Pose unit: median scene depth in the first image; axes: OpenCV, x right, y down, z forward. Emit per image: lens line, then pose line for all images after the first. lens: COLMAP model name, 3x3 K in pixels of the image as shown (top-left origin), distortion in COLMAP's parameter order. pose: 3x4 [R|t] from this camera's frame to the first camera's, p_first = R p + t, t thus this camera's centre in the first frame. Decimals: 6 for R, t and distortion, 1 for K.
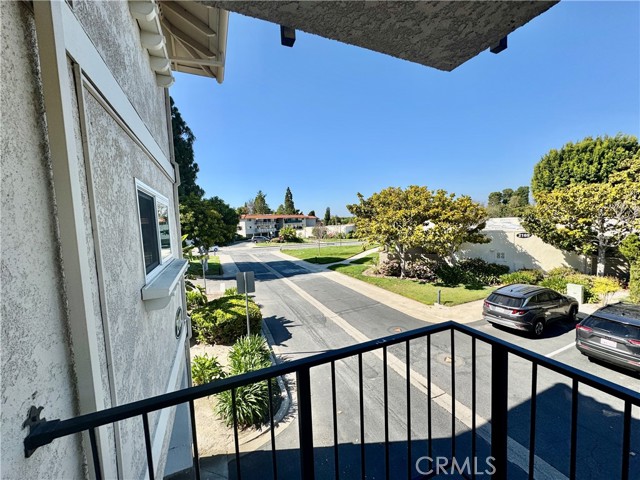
lens RADIAL K [[254.8, 0, 317.3], [0, 254.8, 239.0], [0, 0, 1]] dist [0.003215, 0.000149]
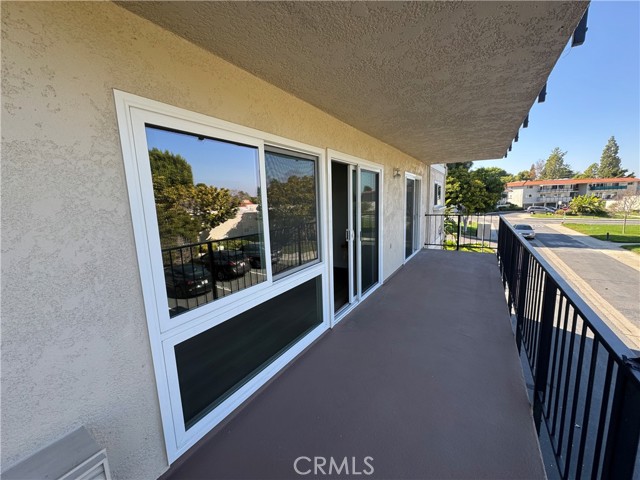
lens RADIAL K [[255.3, 0, 320.2], [0, 255.3, 240.7], [0, 0, 1]] dist [0.000003, -0.000023]
pose [[0.575025, 0.146791, -0.804859, 0.155479], [-0.042077, 0.987777, 0.150090, 0.014719], [0.817053, -0.052440, 0.574173, -0.268804]]
